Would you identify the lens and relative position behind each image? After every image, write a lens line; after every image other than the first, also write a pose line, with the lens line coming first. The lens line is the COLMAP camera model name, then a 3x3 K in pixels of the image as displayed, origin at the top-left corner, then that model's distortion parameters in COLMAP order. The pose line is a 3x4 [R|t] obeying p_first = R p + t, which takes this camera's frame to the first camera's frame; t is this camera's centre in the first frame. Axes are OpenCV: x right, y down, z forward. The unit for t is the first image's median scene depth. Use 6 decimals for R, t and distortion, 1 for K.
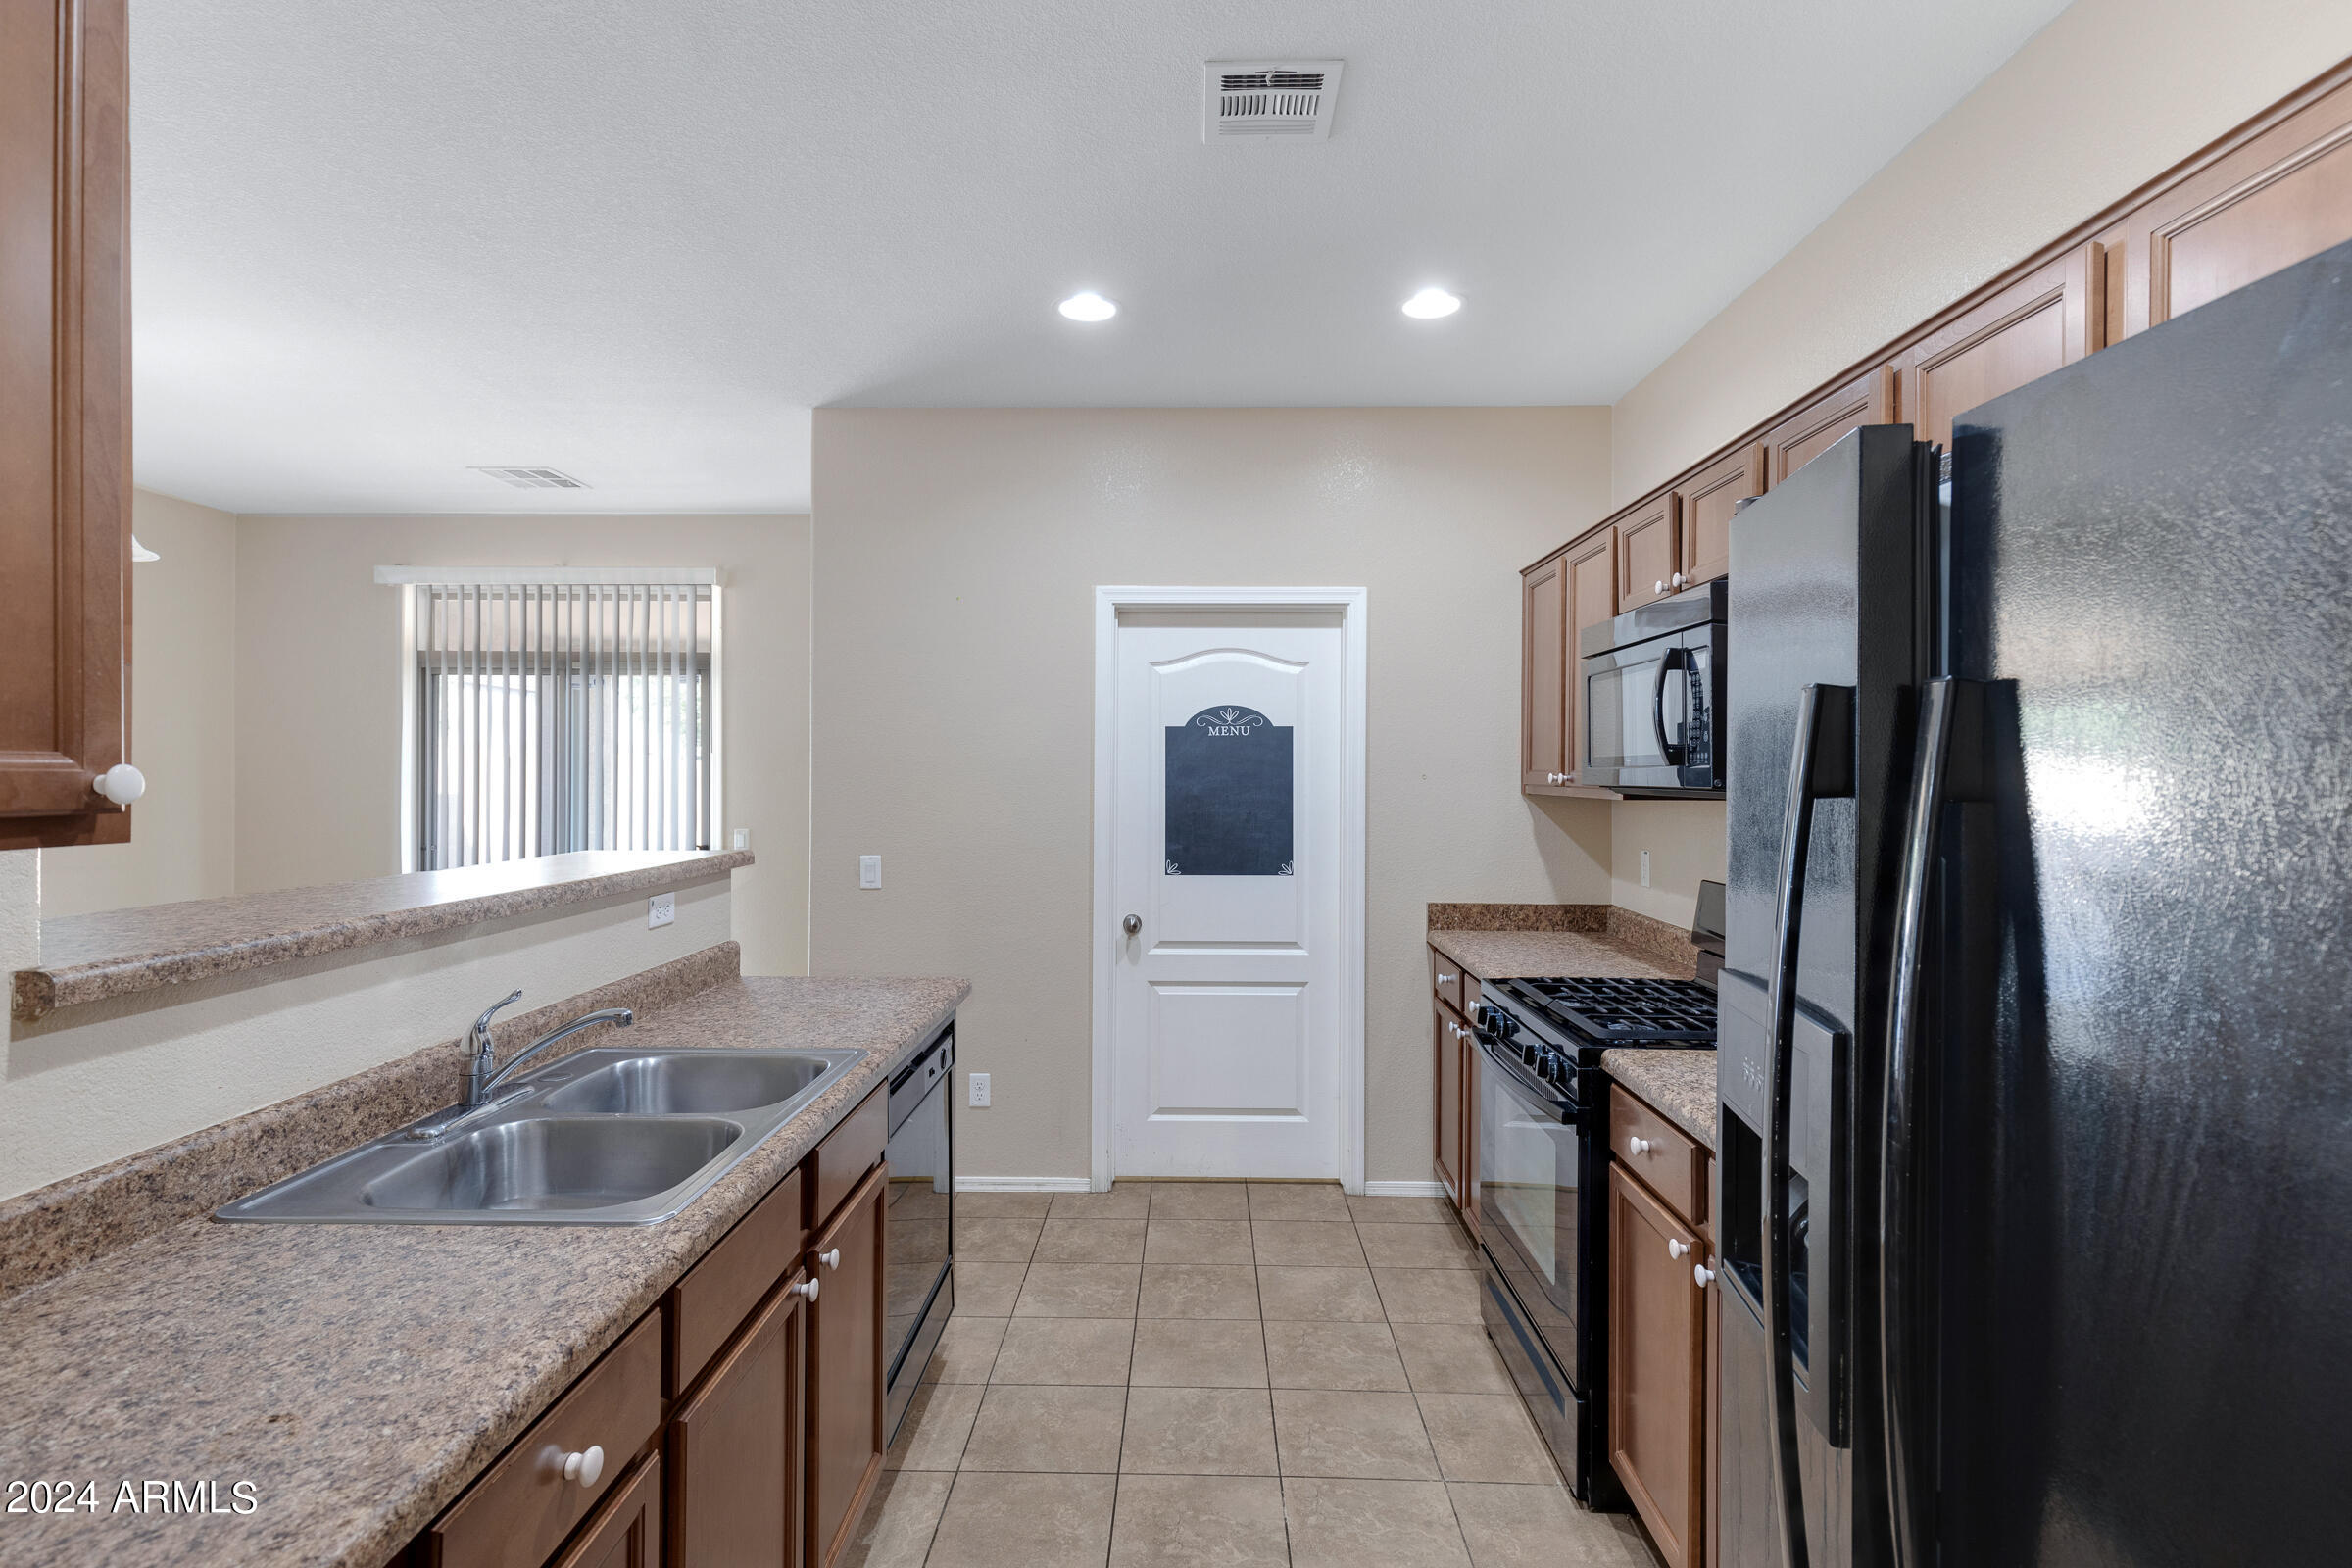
lens RADIAL K [[1132.5, 0, 1177.5], [0, 1132.5, 773.7], [0, 0, 1]] dist [0.003758, 0.000229]
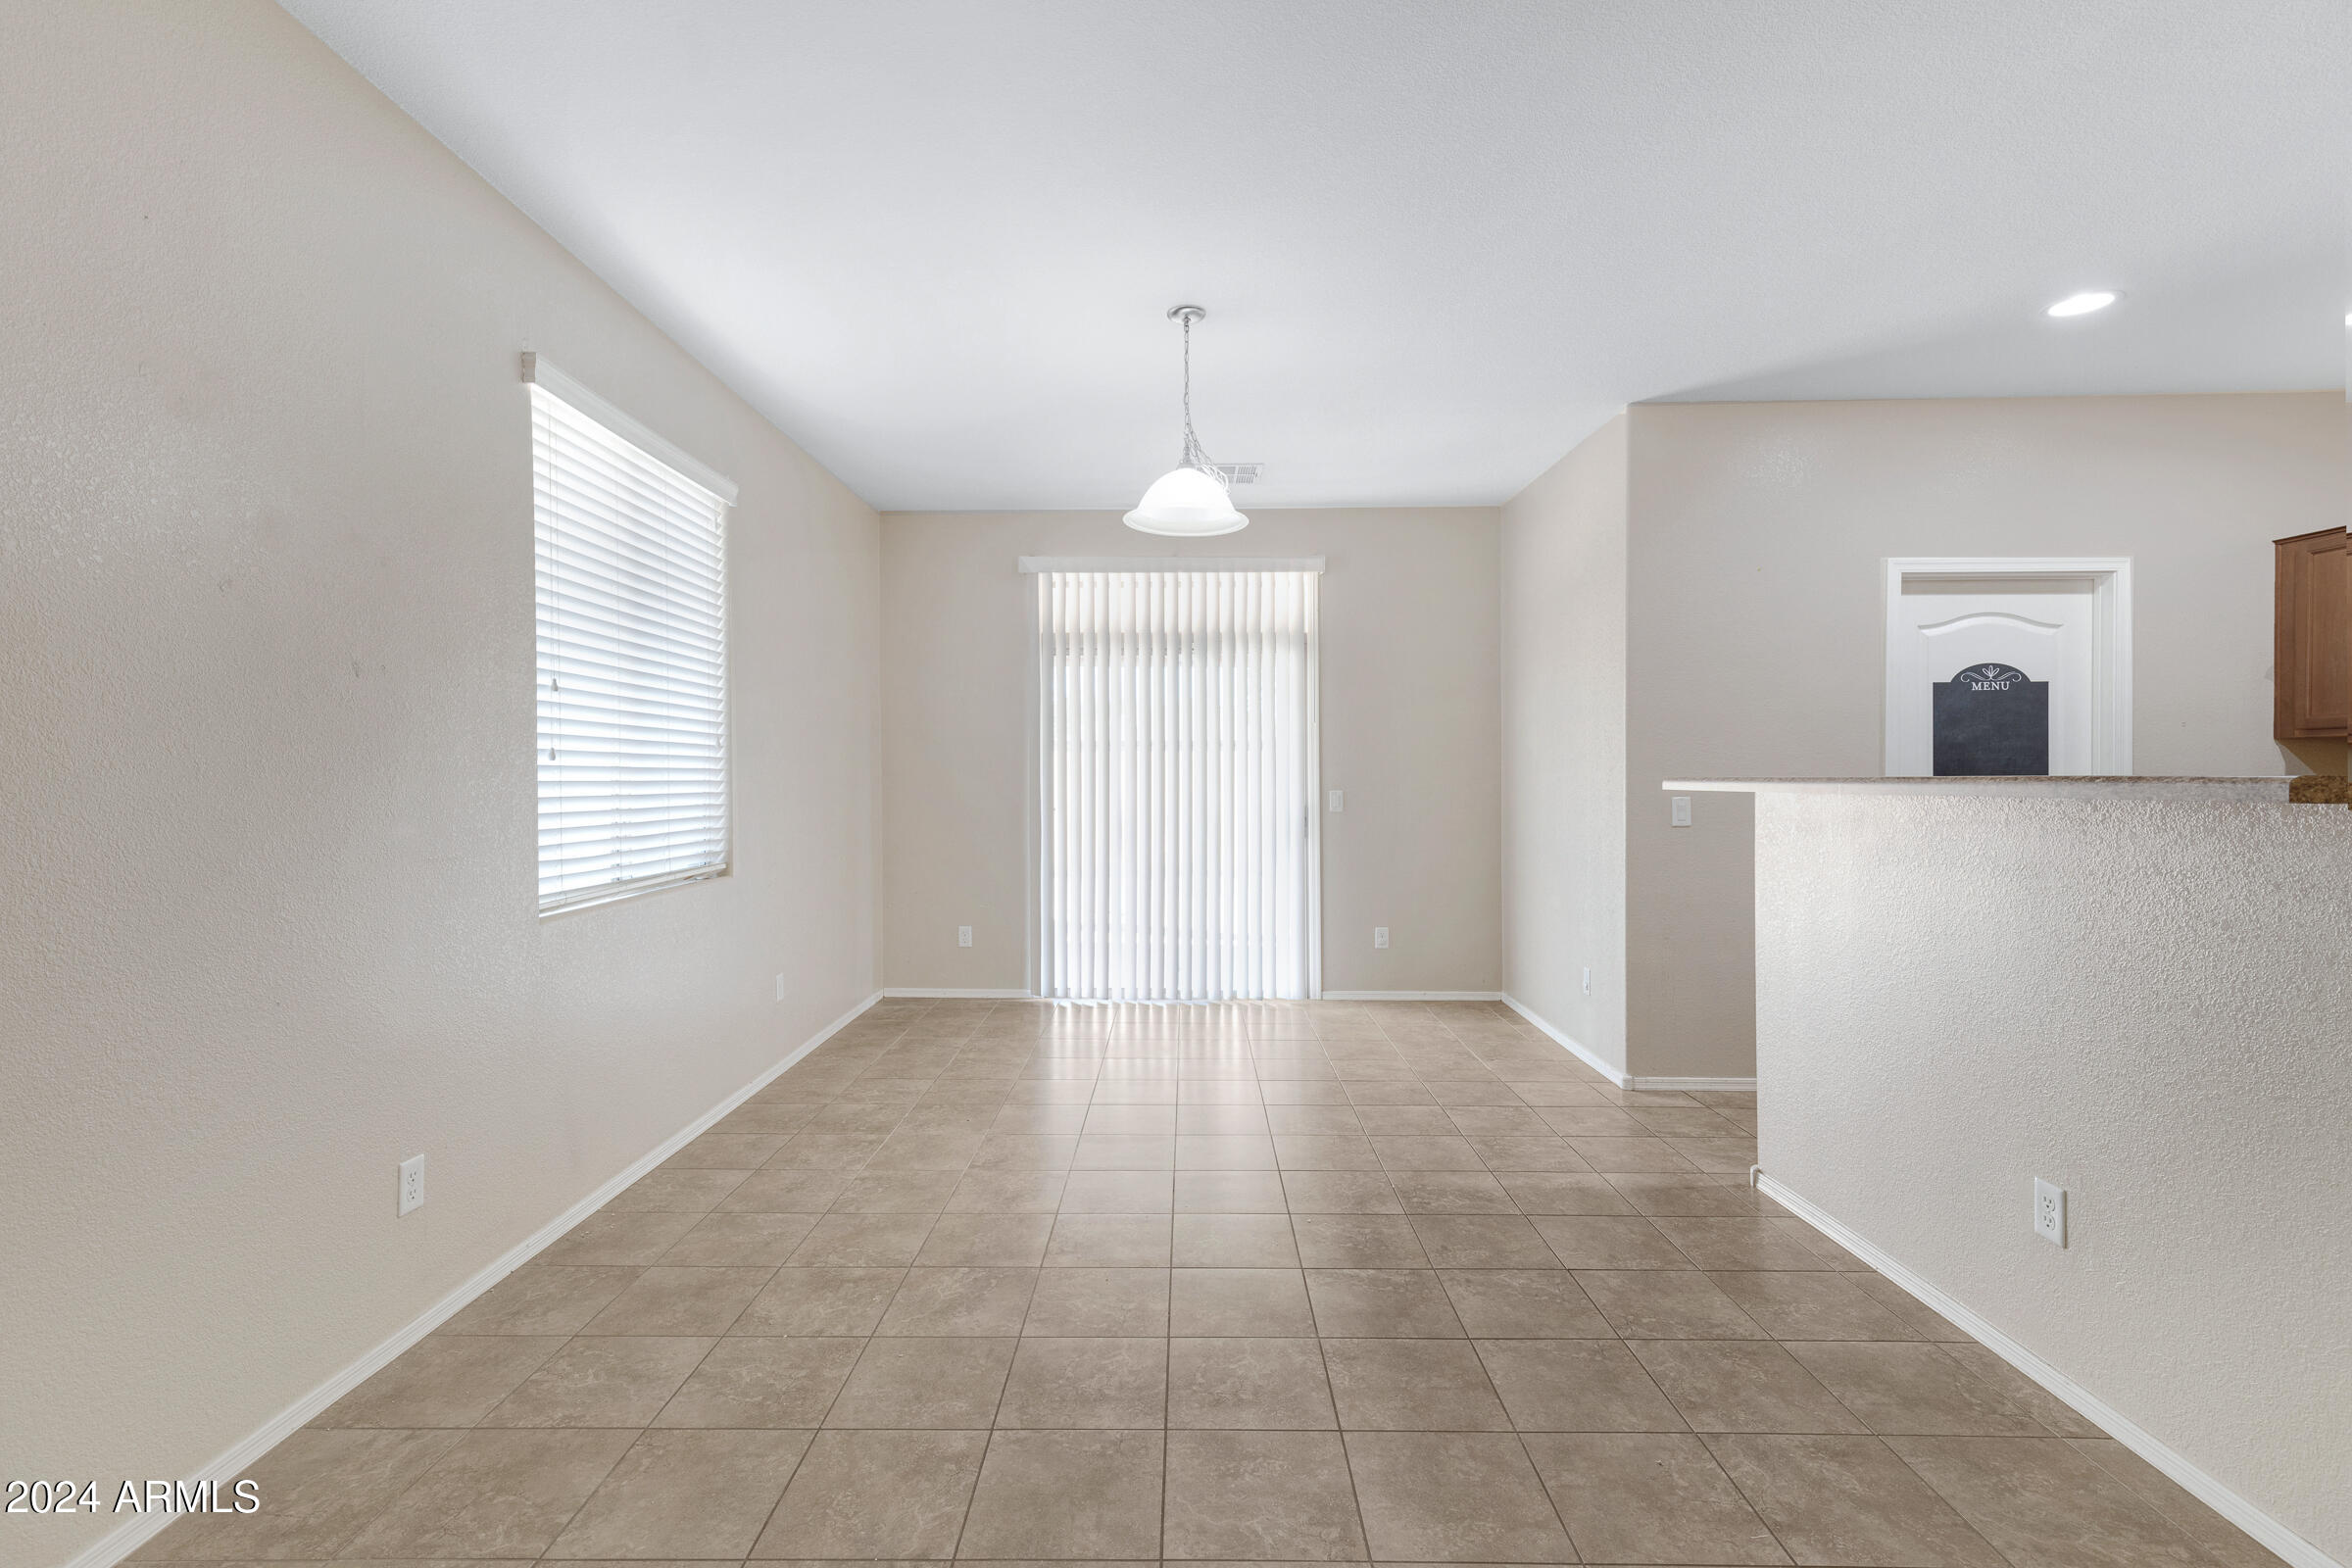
lens RADIAL K [[1047.9, 0, 1160.3], [0, 1047.9, 777.4], [0, 0, 1]] dist [0.012074, -0.000021]
pose [[0.999984, -0.005735, 0.000304, -0.799622], [0.005732, 0.999948, 0.008430, 0.040874], [-0.000353, -0.008428, 0.999964, -0.057754]]
